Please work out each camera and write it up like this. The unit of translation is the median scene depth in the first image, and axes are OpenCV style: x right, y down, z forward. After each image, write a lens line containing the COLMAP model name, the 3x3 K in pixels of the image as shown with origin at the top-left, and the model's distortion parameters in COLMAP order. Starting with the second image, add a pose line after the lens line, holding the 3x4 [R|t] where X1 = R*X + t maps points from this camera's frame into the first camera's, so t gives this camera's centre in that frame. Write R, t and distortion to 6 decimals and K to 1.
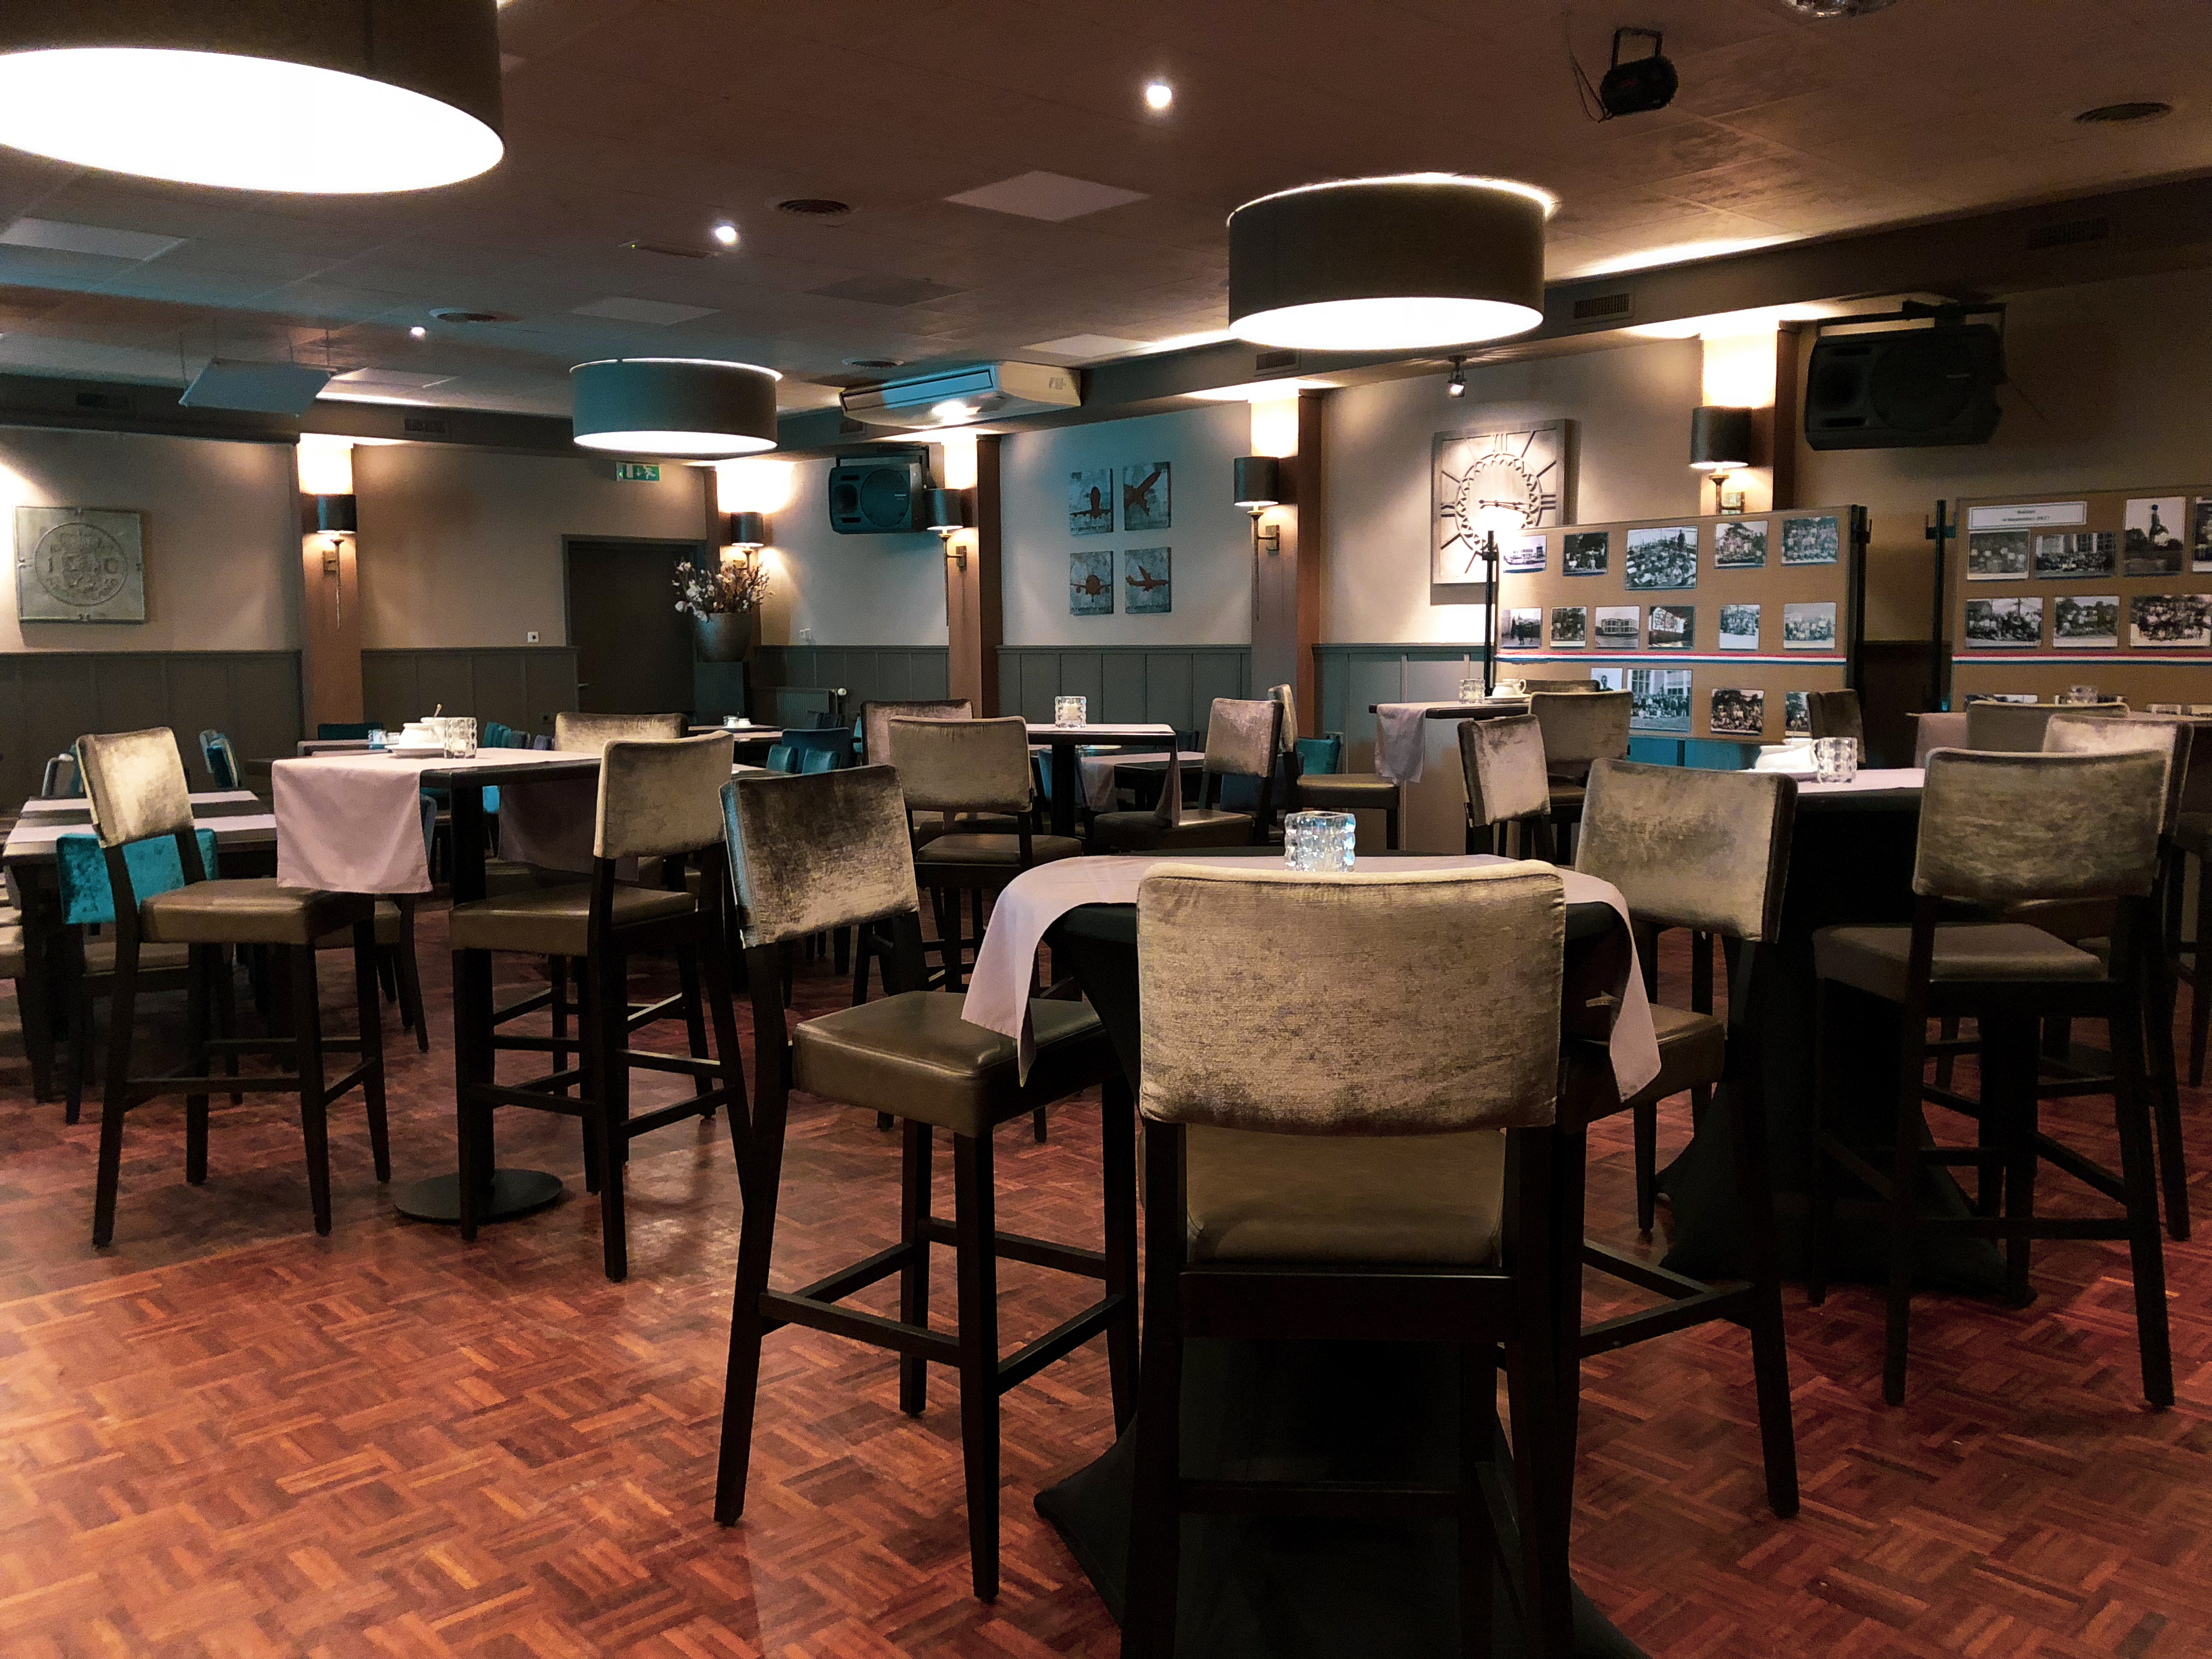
lens RADIAL K [[1811.3, 0, 1106.0], [0, 1811.3, 829.5], [0, 0, 1]] dist [0.047823, -0.051703]
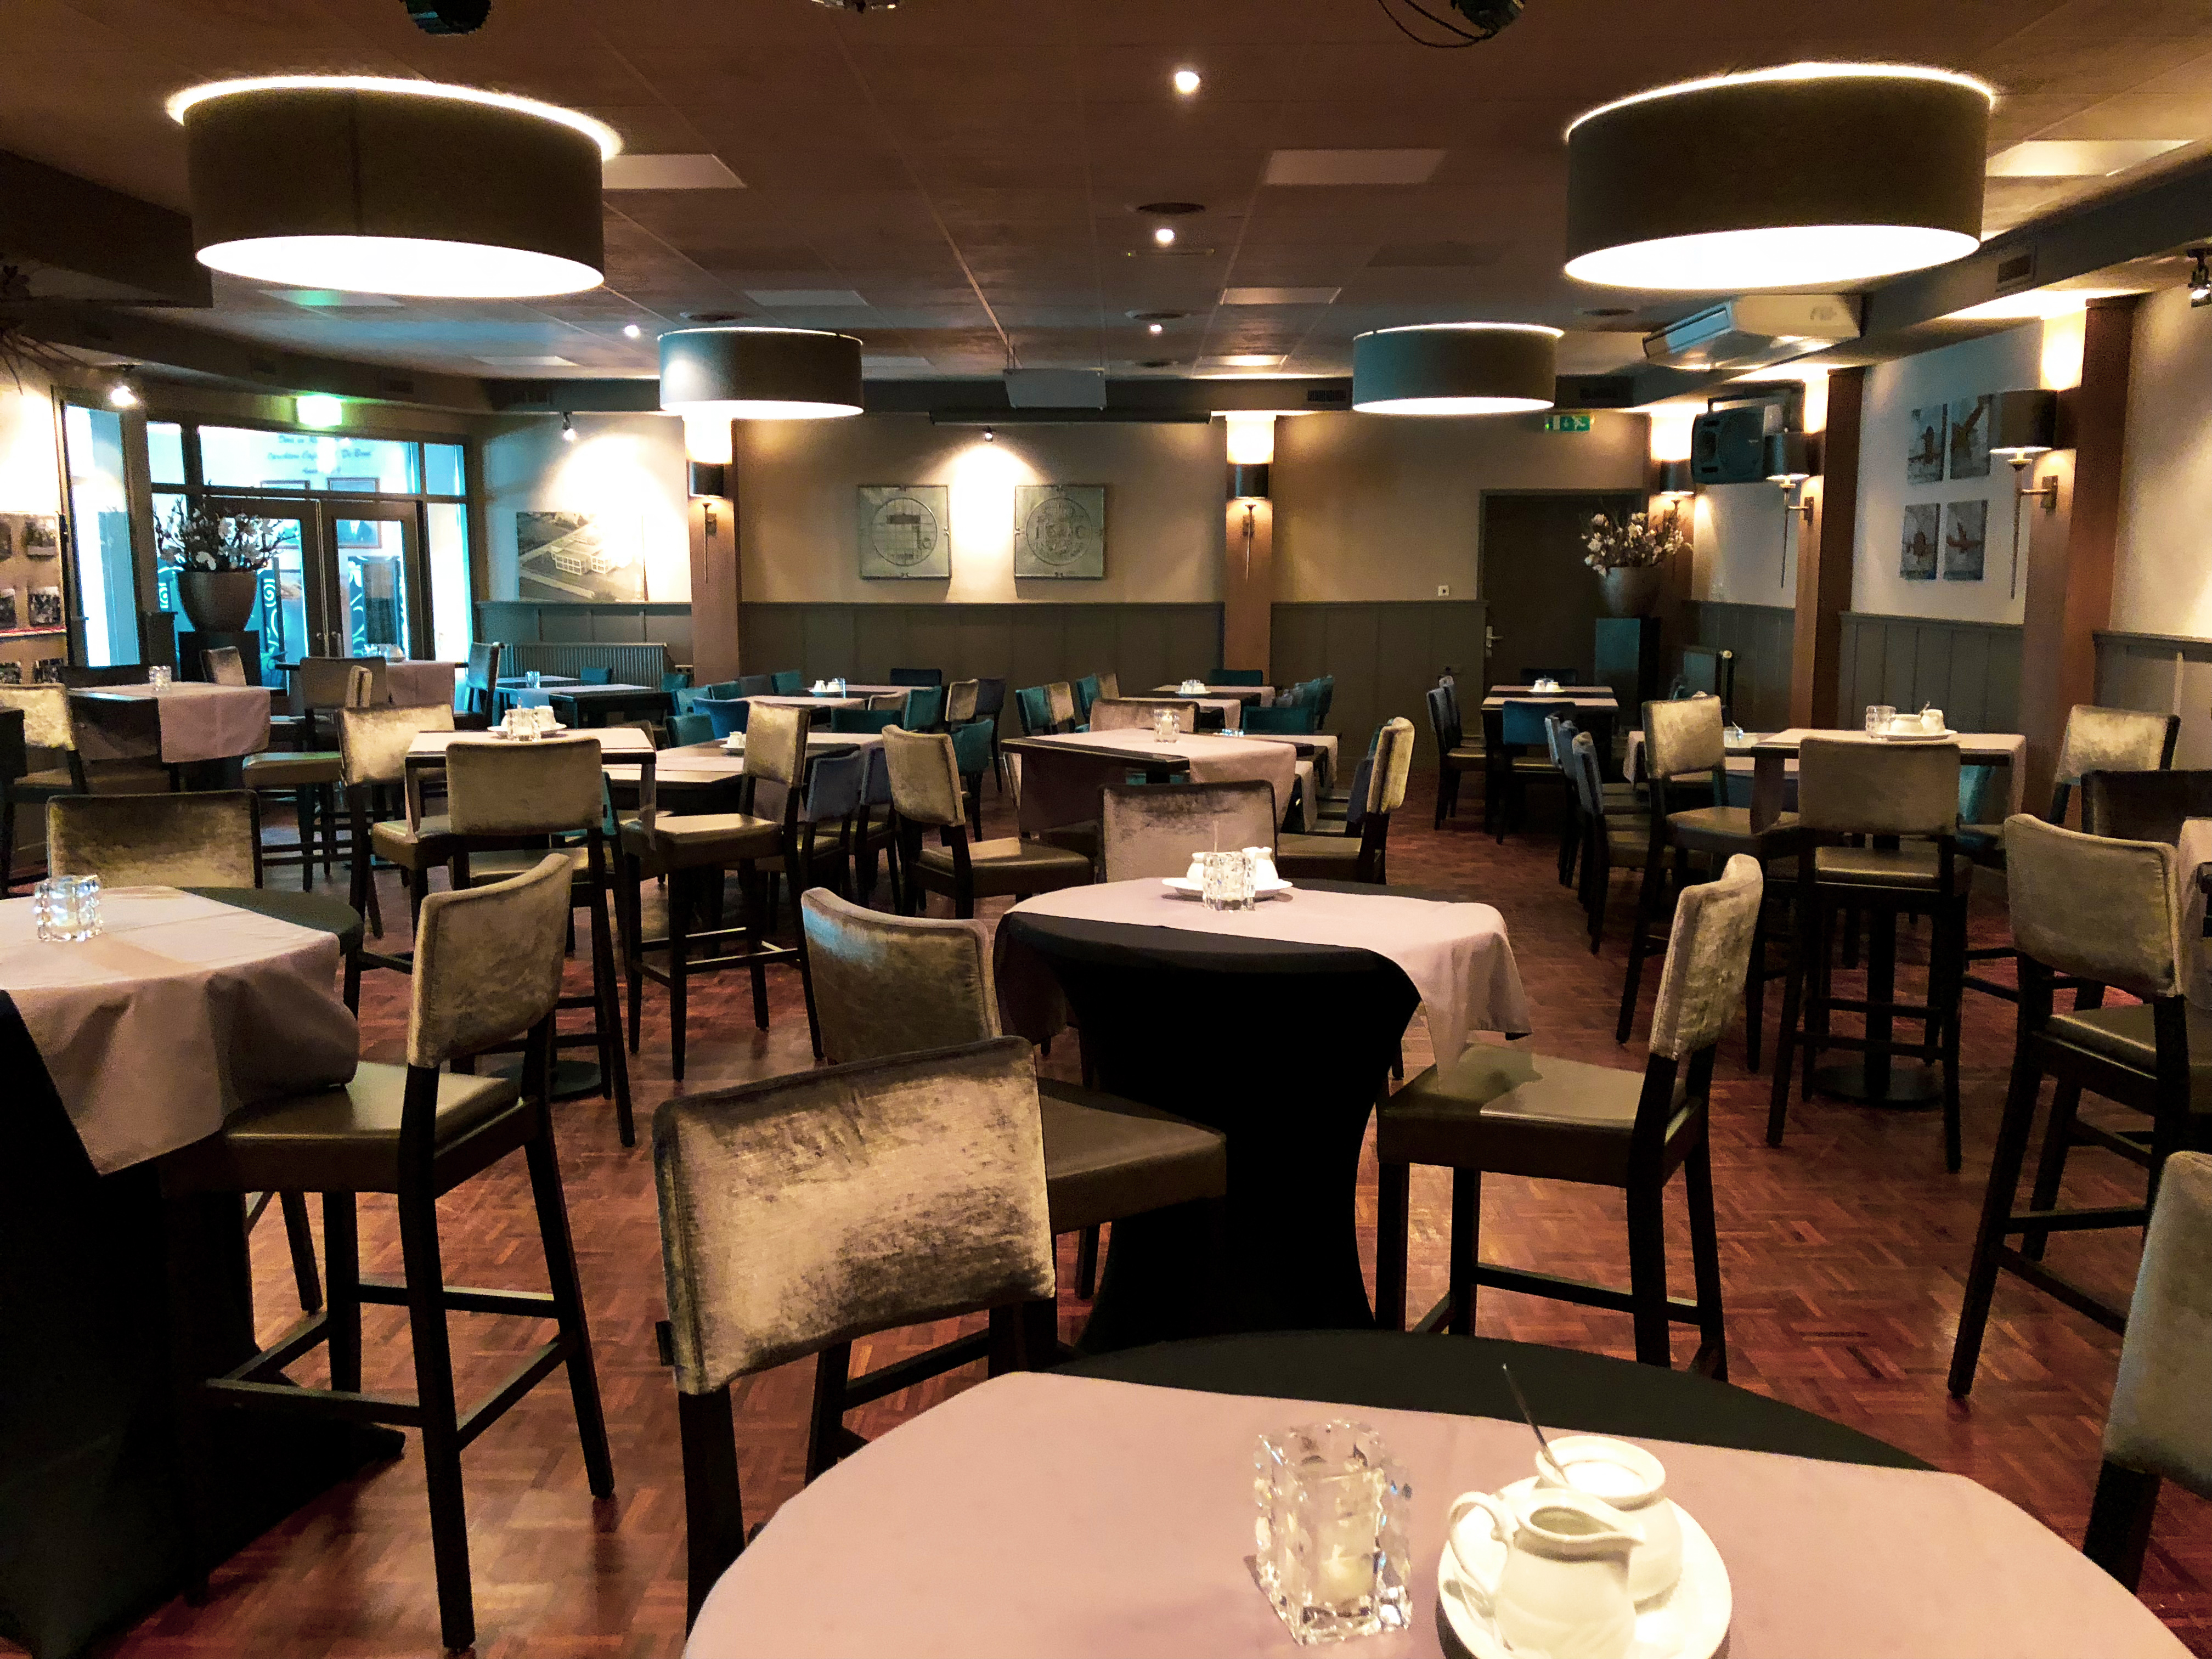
lens RADIAL K [[1811.3, 0, 1106.0], [0, 1811.3, 829.5], [0, 0, 1]] dist [0.047823, -0.051703]
pose [[0.732673, 0.105895, -0.672292, 0.286933], [-0.075512, 0.994370, 0.074332, -0.036314], [0.676378, -0.003694, 0.736545, 0.116031]]
